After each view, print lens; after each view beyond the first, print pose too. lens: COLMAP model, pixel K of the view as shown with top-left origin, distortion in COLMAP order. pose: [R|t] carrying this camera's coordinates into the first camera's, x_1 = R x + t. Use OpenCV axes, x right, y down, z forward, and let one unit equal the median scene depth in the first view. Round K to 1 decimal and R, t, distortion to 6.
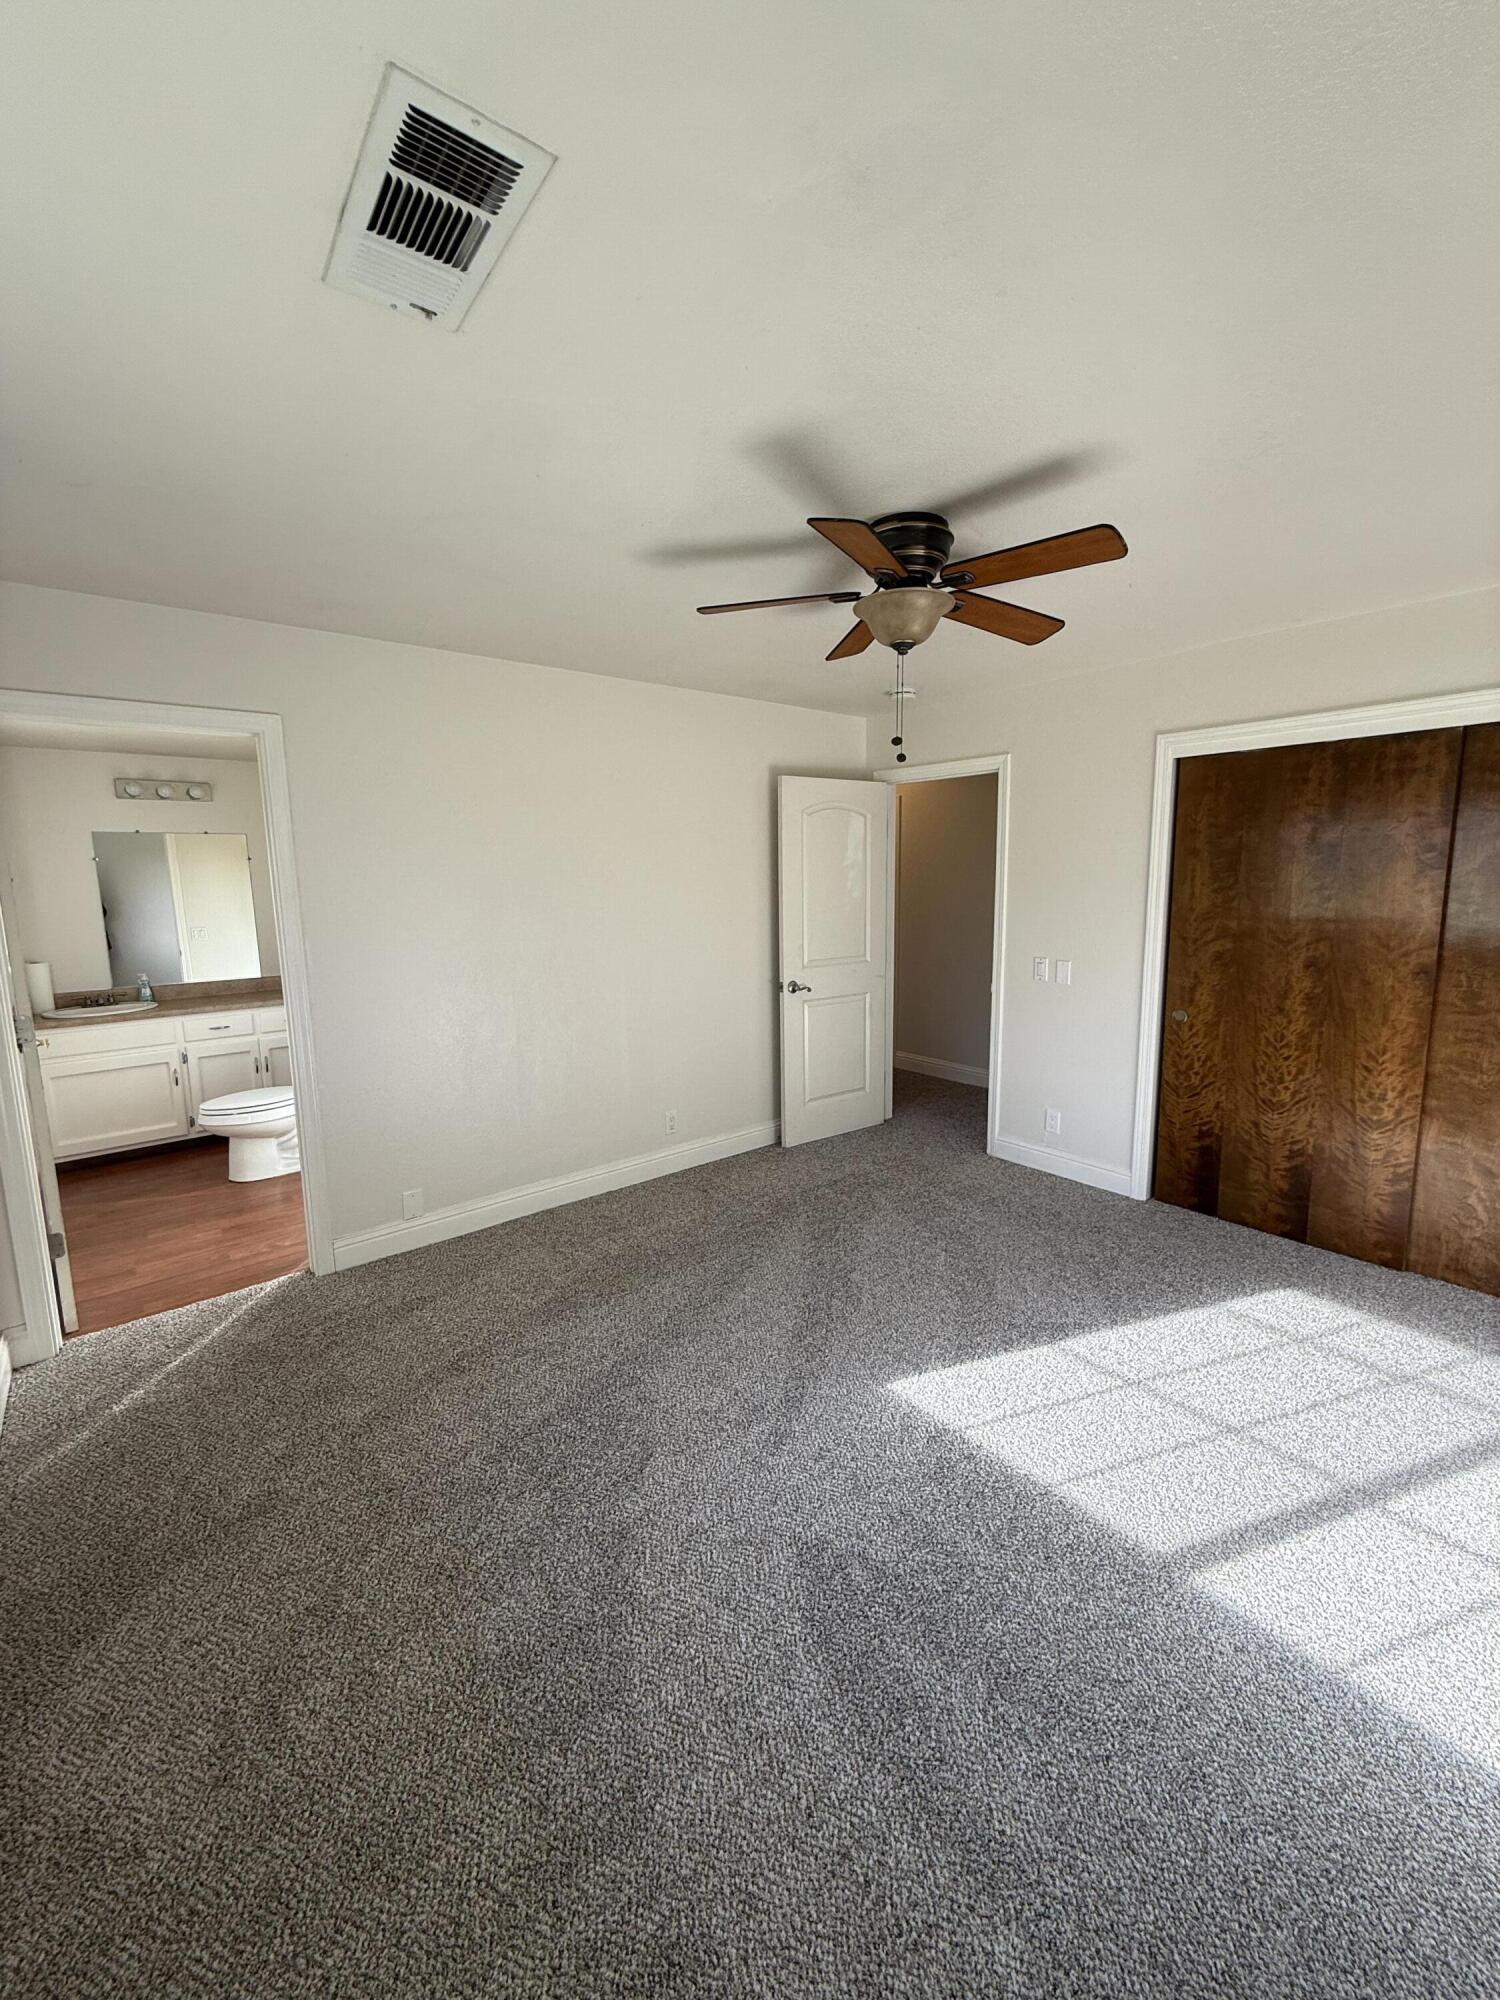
lens RADIAL K [[797.6, 0, 753.6], [0, 797.6, 1002.2], [0, 0, 1]] dist [-0.000367, 0.000422]
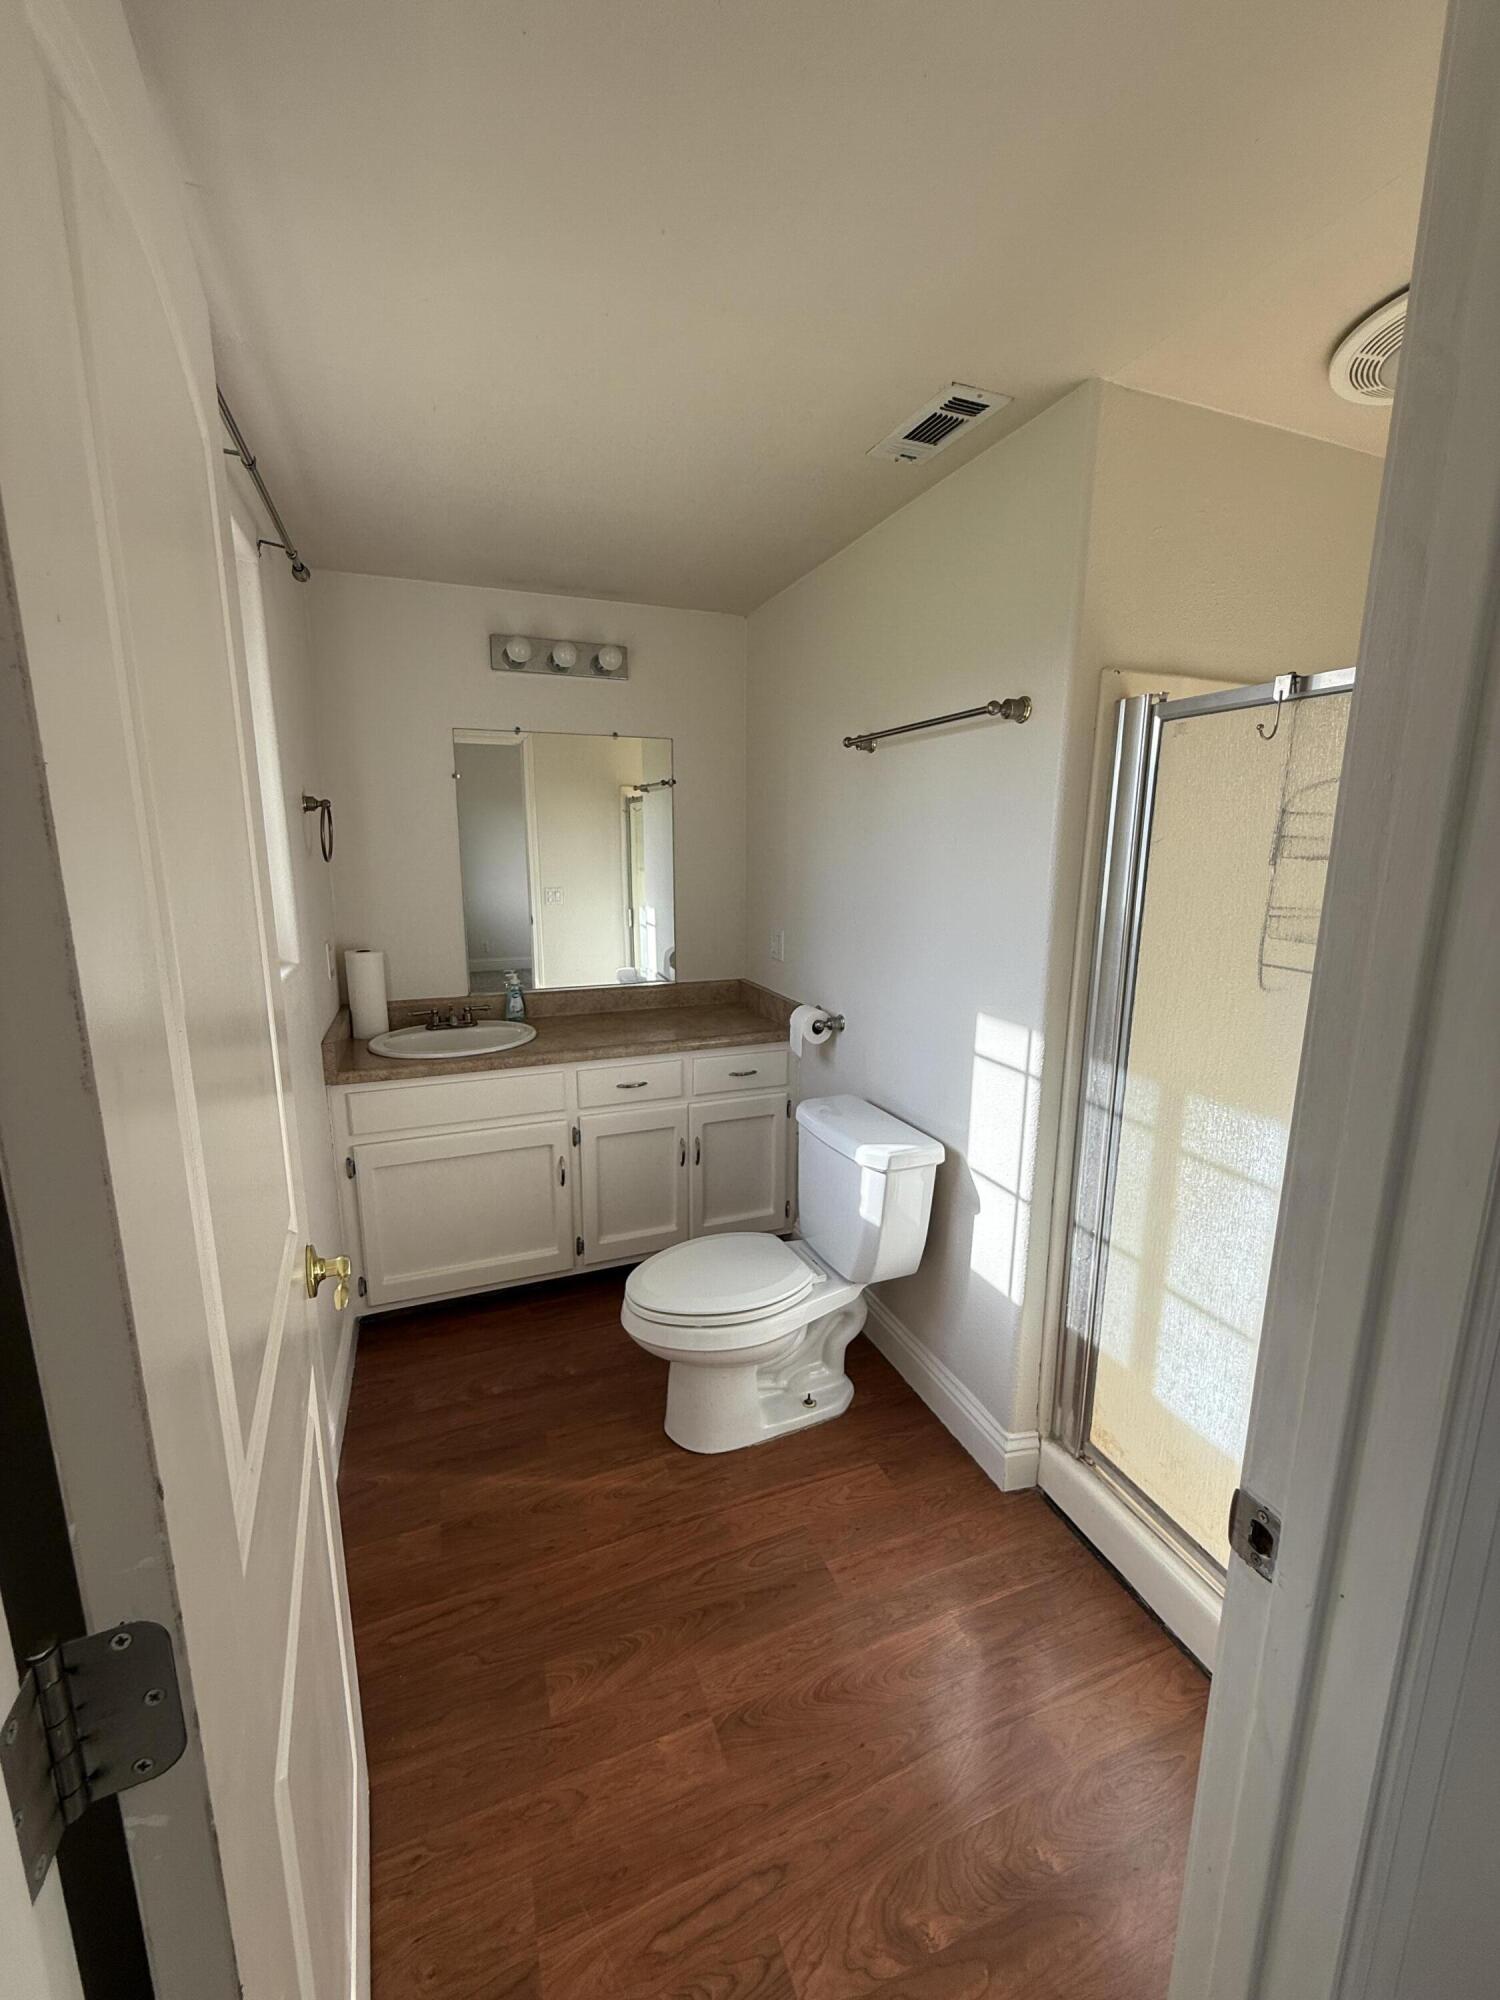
lens RADIAL K [[797.6, 0, 746.0], [0, 797.6, 995.0], [0, 0, 1]] dist [-0.000367, 0.000422]
pose [[0.951737, 0.078910, -0.296596, -0.441208], [-0.065665, 0.996359, 0.054373, -0.065745], [0.299807, -0.032272, 0.953454, 0.506254]]
